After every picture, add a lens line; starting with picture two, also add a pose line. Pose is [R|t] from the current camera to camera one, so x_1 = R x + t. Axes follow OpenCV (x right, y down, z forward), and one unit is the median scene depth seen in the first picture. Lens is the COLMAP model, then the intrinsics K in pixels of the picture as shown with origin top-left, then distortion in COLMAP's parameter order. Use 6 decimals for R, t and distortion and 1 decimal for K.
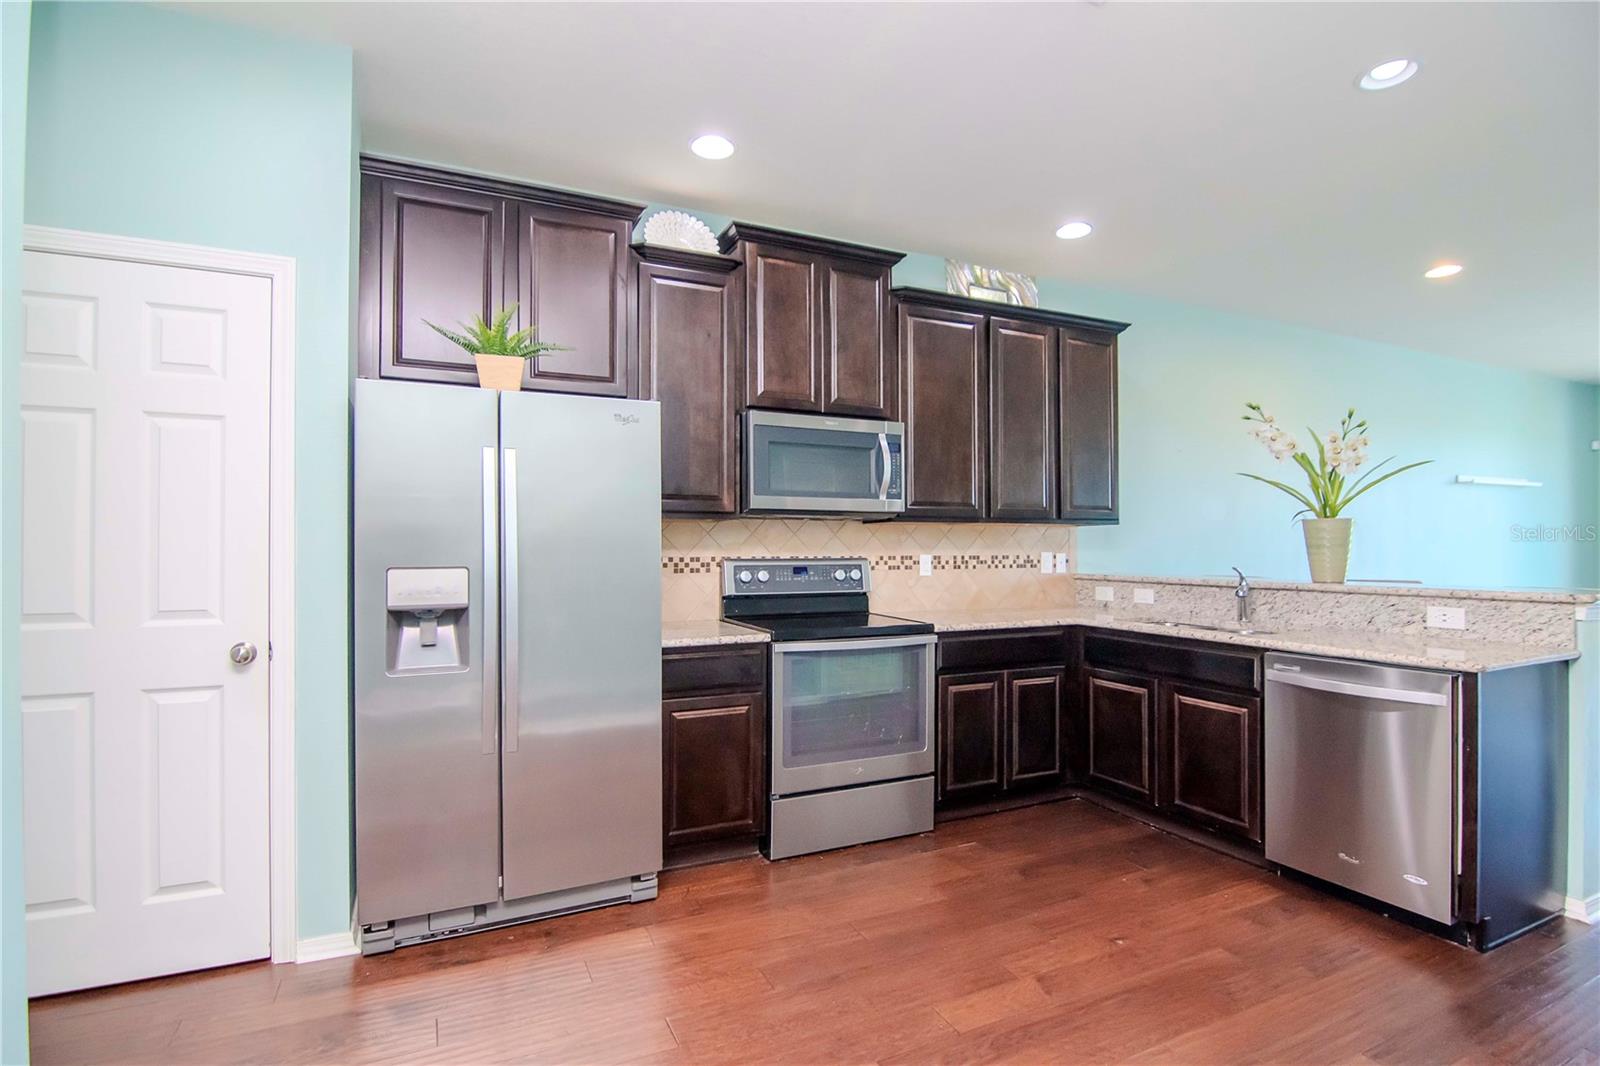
lens RADIAL K [[790.0, 0, 778.9], [0, 790.0, 538.1], [0, 0, 1]] dist [-0.000589, -0.015490]
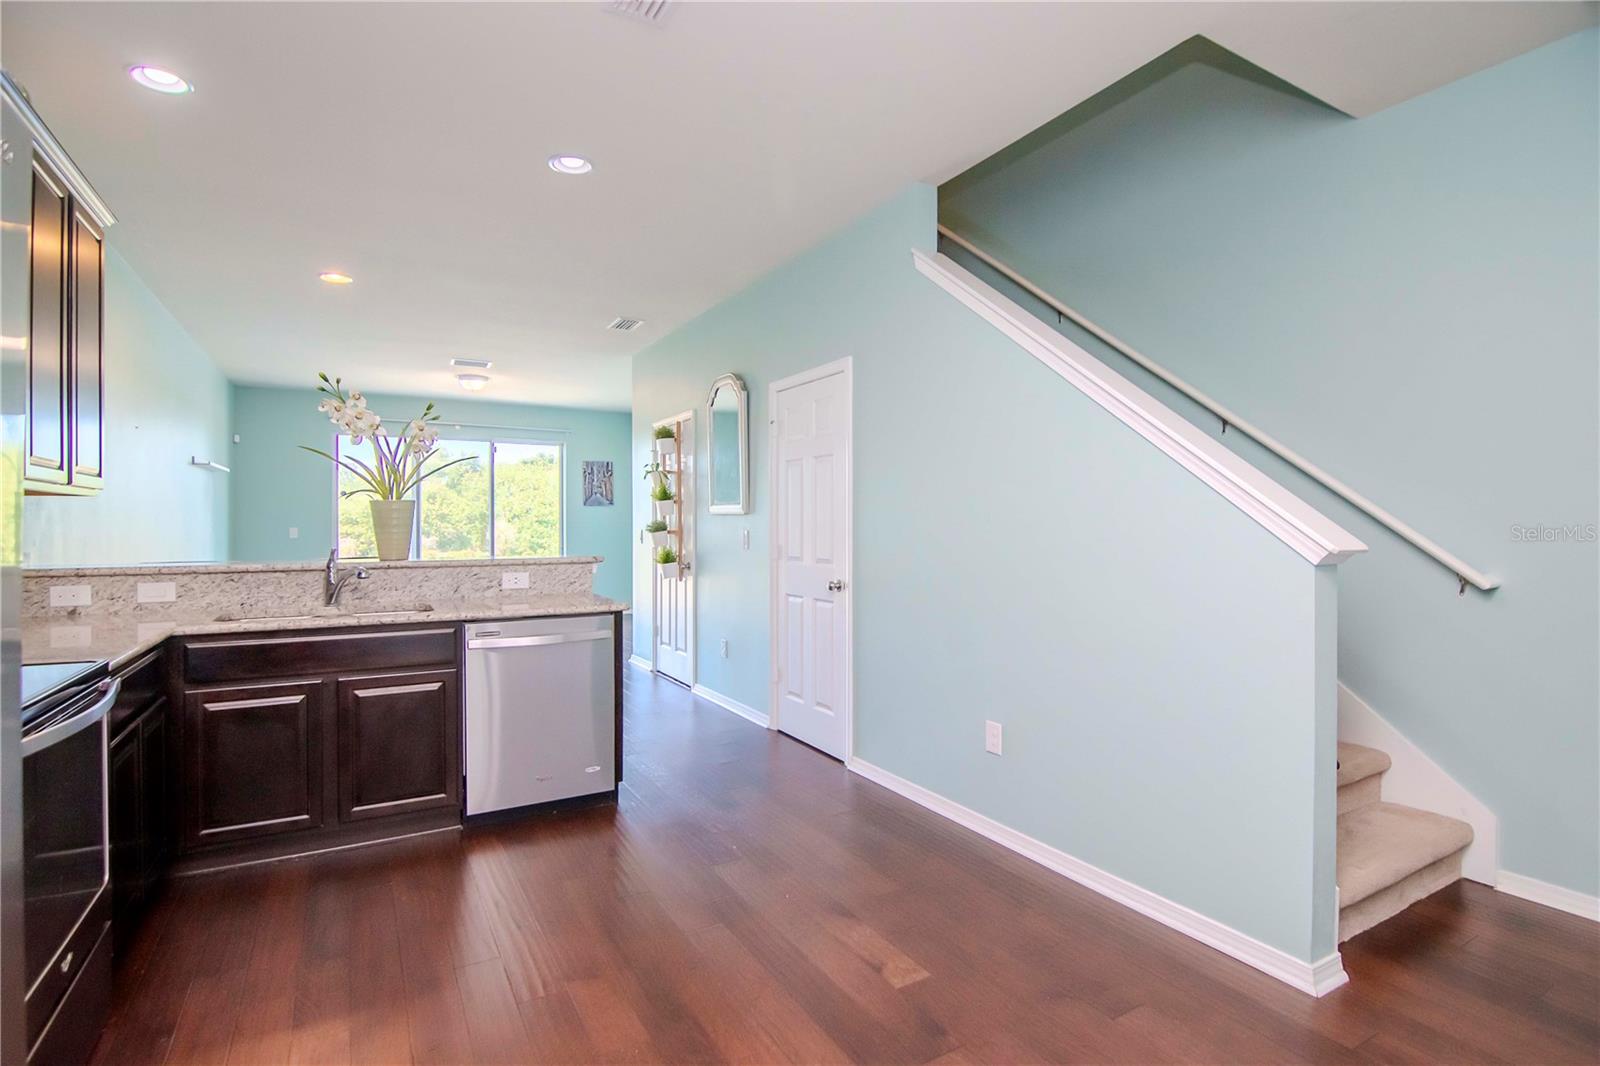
lens RADIAL K [[788.4, 0, 838.9], [0, 788.4, 543.5], [0, 0, 1]] dist [-0.002170, -0.008442]
pose [[-0.118774, -0.023340, 0.992647, -0.442646], [-0.006305, 0.999721, 0.022752, 0.006012], [-0.992901, -0.003556, -0.118888, 0.539729]]
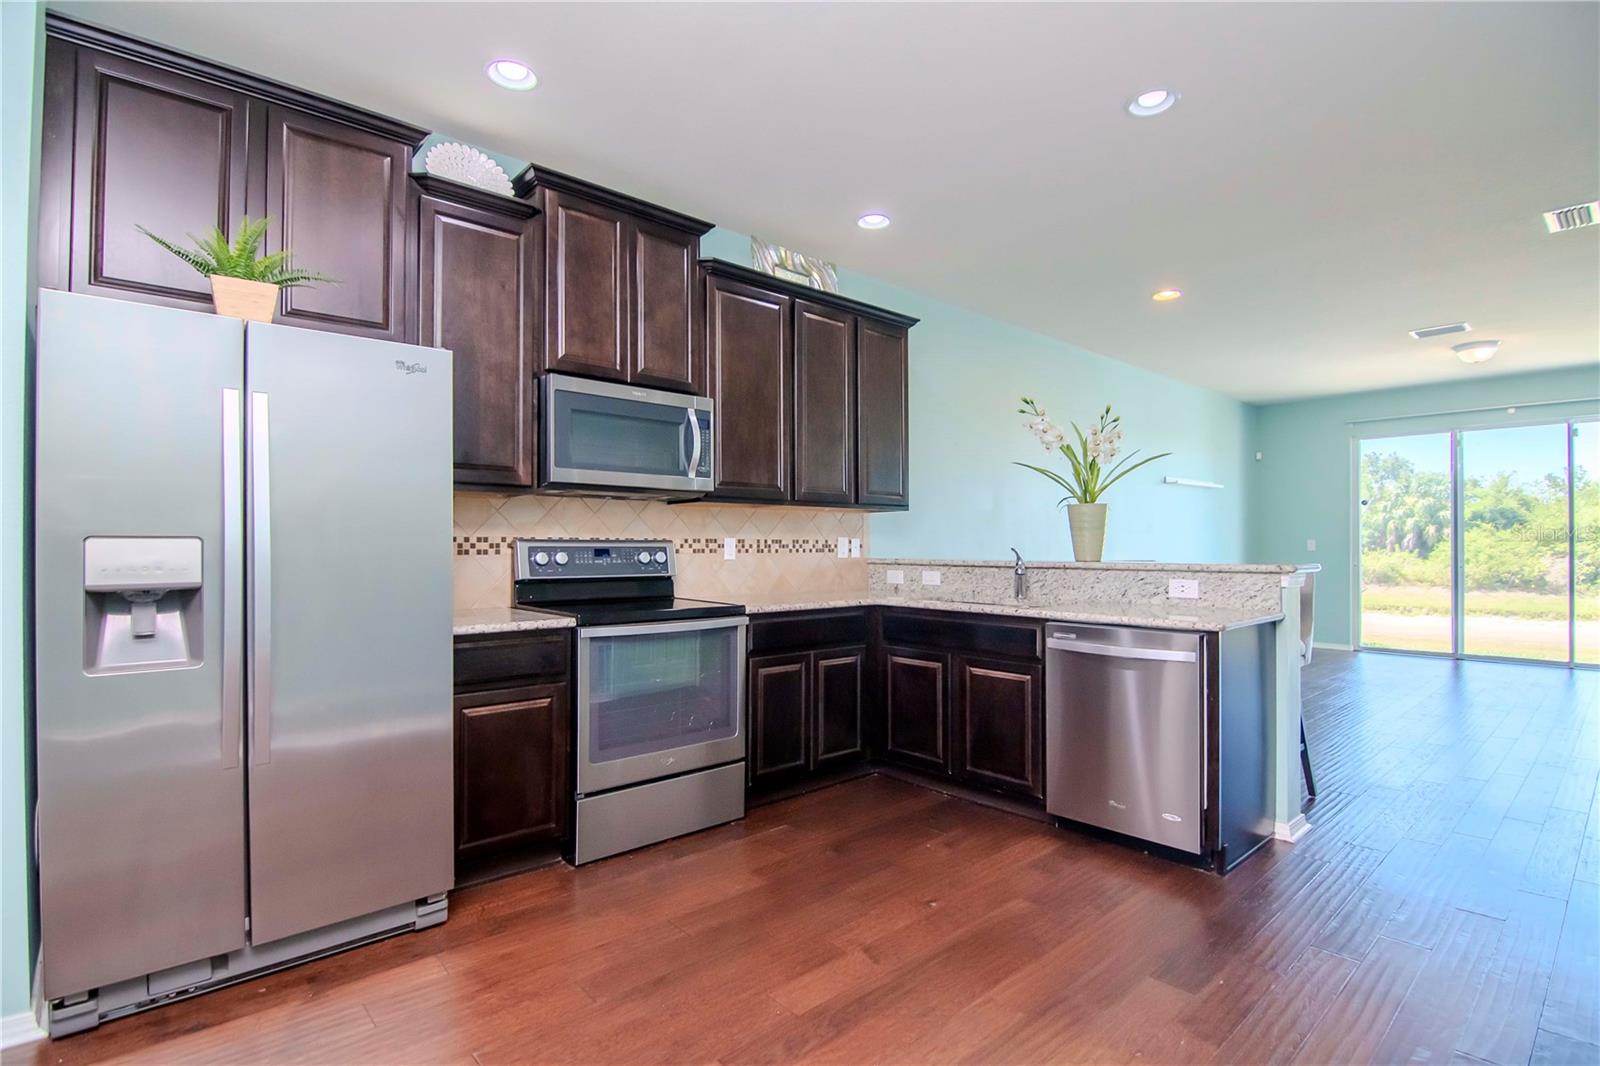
lens RADIAL K [[799.0, 0, 782.3], [0, 799.0, 539.7], [0, 0, 1]] dist [-0.011658, -0.008091]
pose [[0.957816, 0.001990, 0.287376, -0.042213], [-0.002400, 0.999997, 0.001075, 0.026013], [-0.287373, -0.001719, 0.957817, 0.043354]]
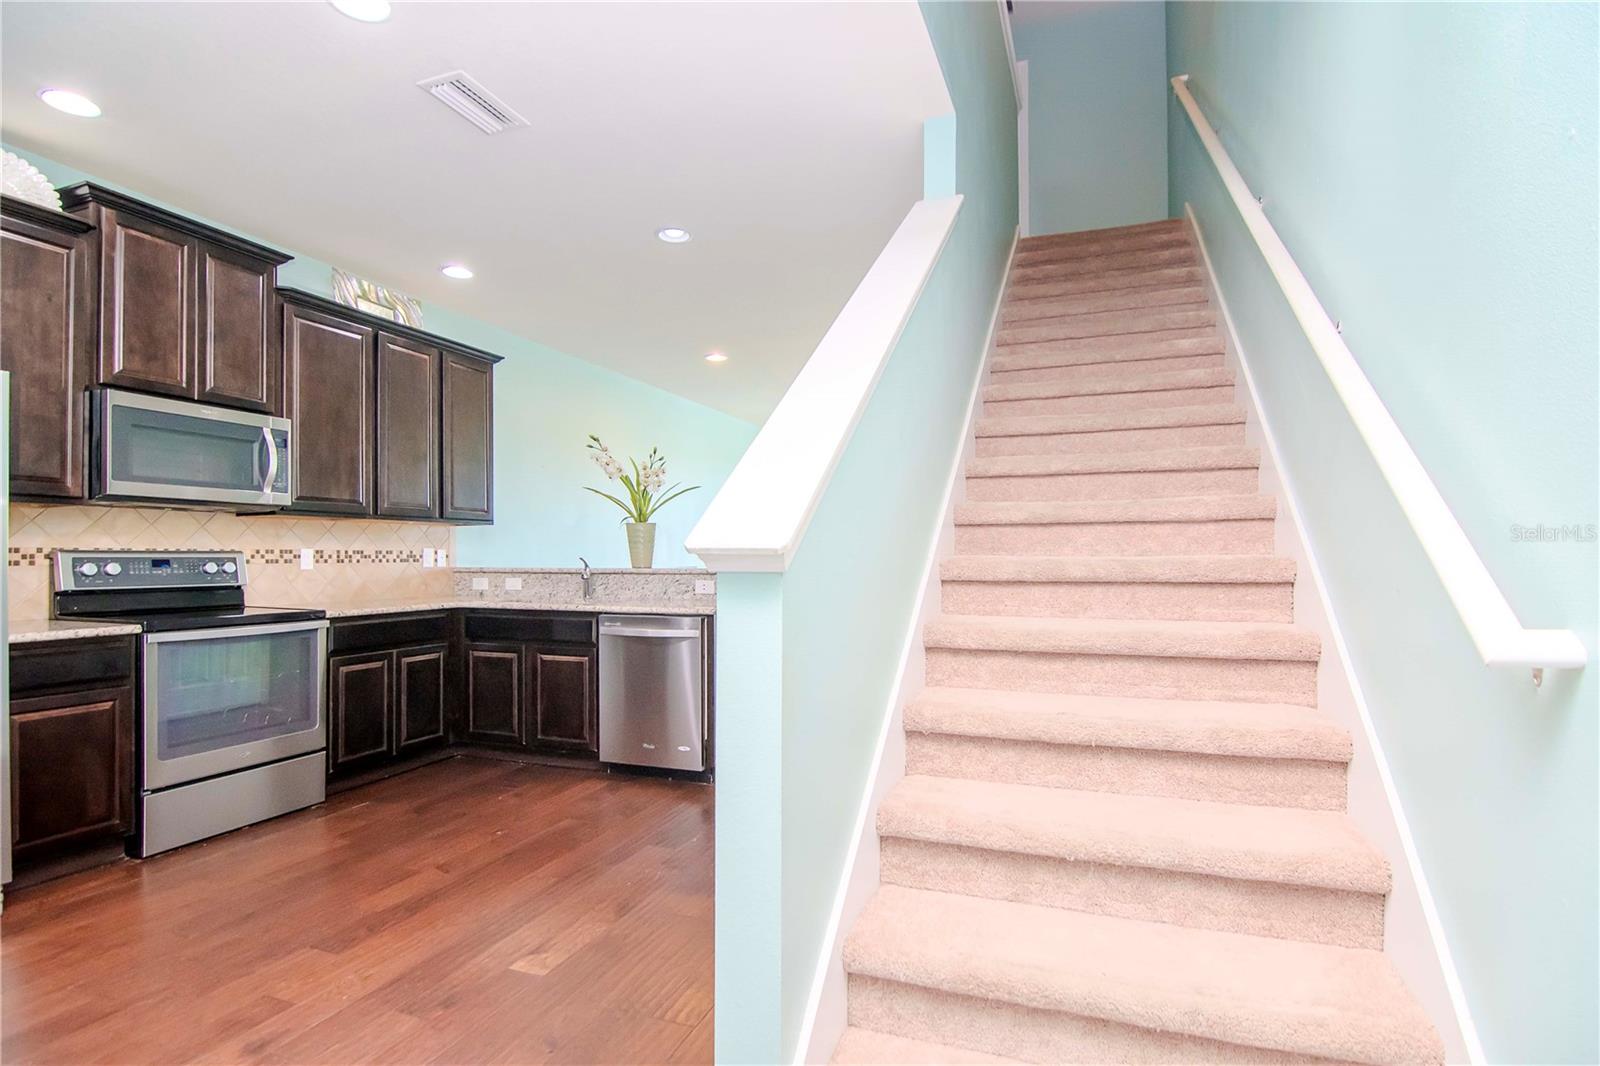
lens RADIAL K [[813.1, 0, 841.8], [0, 813.1, 551.1], [0, 0, 1]] dist [-0.002456, -0.012605]
pose [[0.679999, 0.002537, 0.733208, -0.134530], [-0.004450, 0.999990, 0.000667, 0.023774], [-0.733199, -0.003717, 0.680004, -0.267032]]
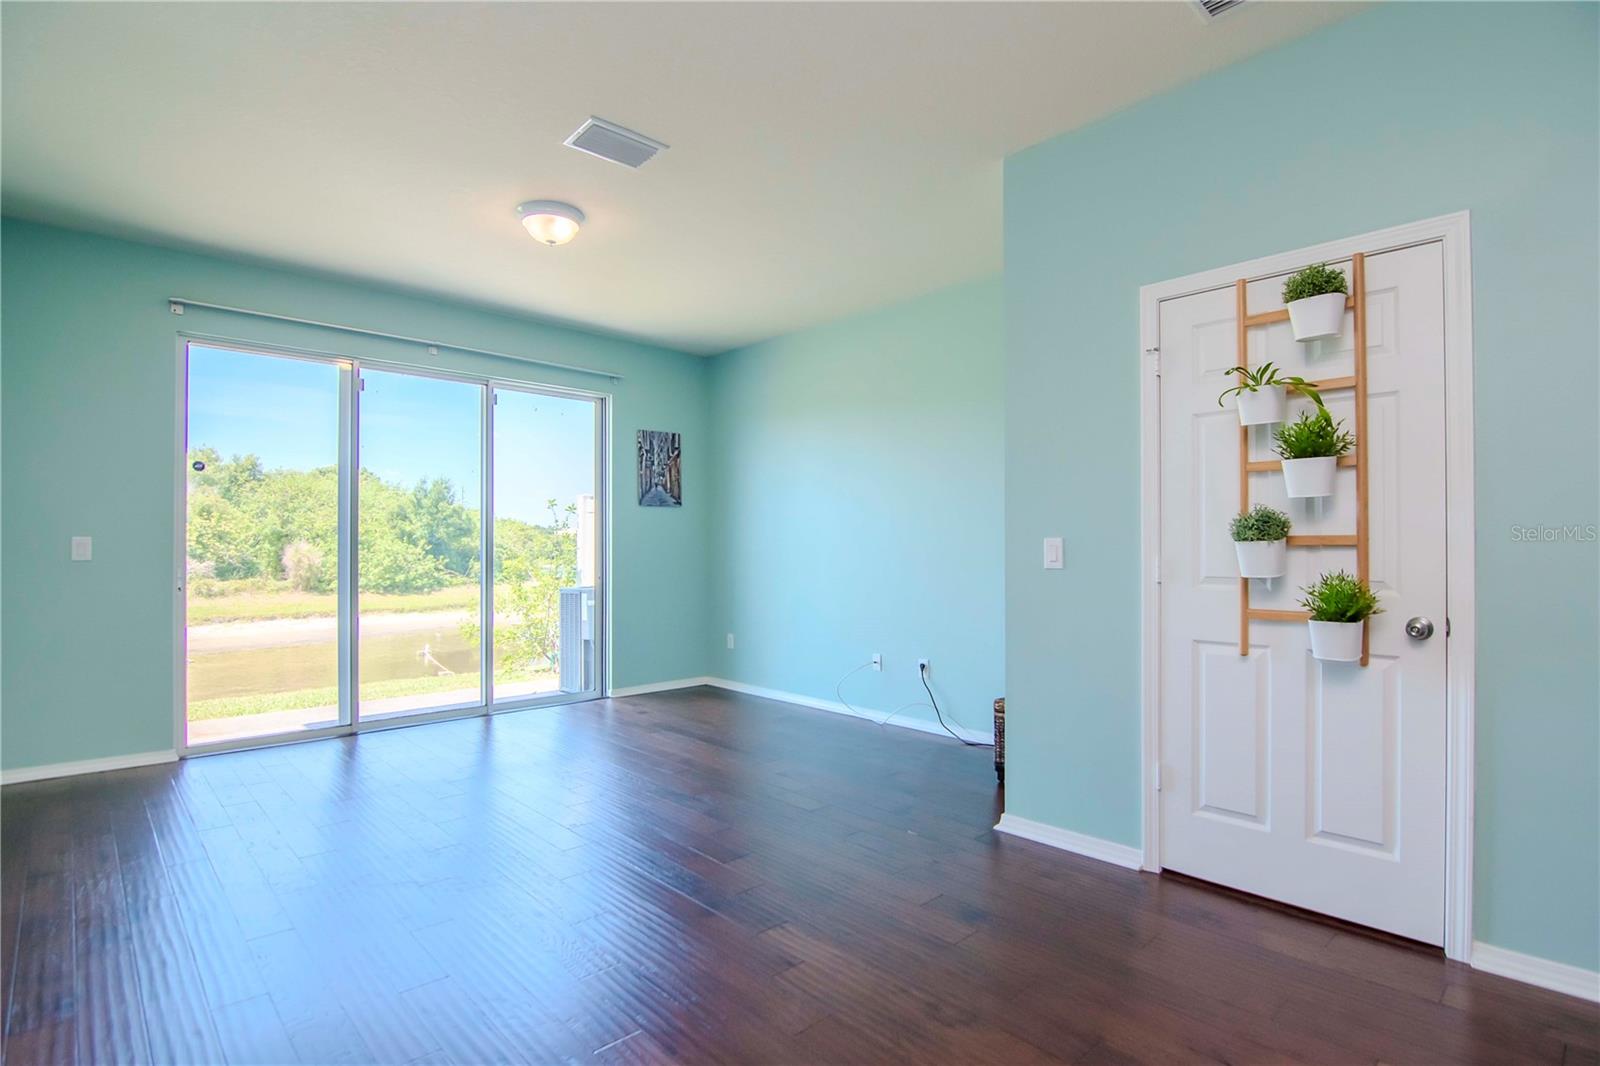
lens RADIAL K [[768.1, 0, 813.4], [0, 768.1, 543.2], [0, 0, 1]] dist [0.000790, -0.000081]
pose [[-0.334894, 0.007035, 0.942230, 0.918172], [-0.006360, 0.999932, -0.009726, 0.036885], [-0.942234, -0.009250, -0.334827, 1.368202]]
